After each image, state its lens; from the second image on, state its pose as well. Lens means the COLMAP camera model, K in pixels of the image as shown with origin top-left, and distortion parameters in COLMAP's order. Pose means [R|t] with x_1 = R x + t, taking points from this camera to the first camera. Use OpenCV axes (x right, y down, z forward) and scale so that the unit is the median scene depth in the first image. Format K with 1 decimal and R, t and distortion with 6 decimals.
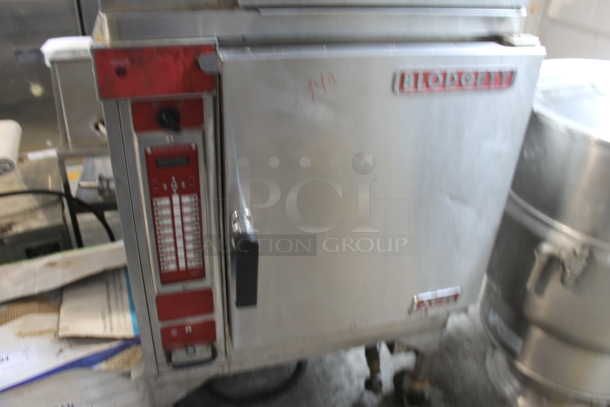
lens RADIAL K [[520.3, 0, 306.5], [0, 520.3, 197.7], [0, 0, 1]] dist [-0.172103, 0.157733]
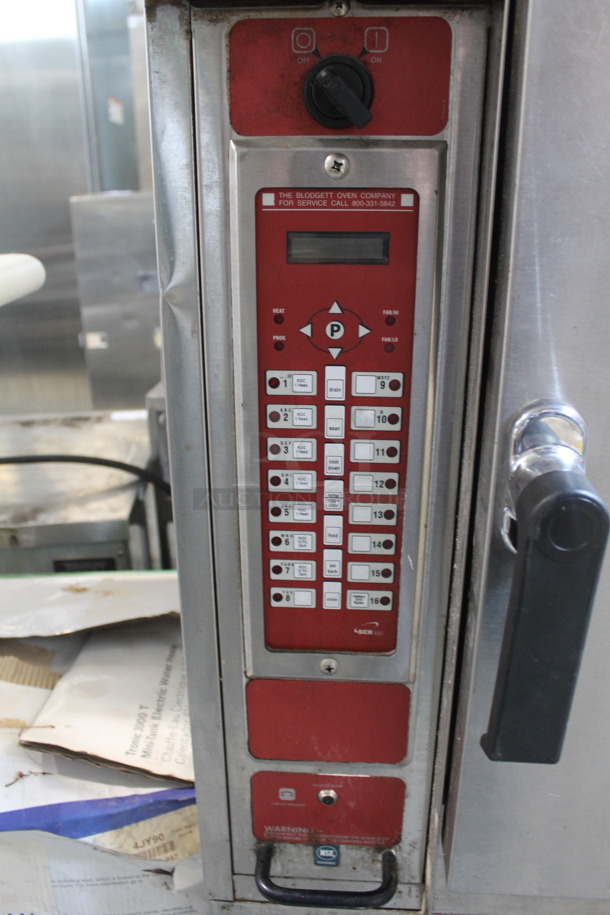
lens RADIAL K [[780.4, 0, 305.0], [0, 780.4, 457.5], [0, 0, 1]] dist [-0.172103, 0.157733]
pose [[0.934177, 0.082875, -0.347051, -0.088875], [-0.140374, 0.979581, -0.143931, 0.115204], [0.328036, 0.183174, 0.926736, 0.501842]]
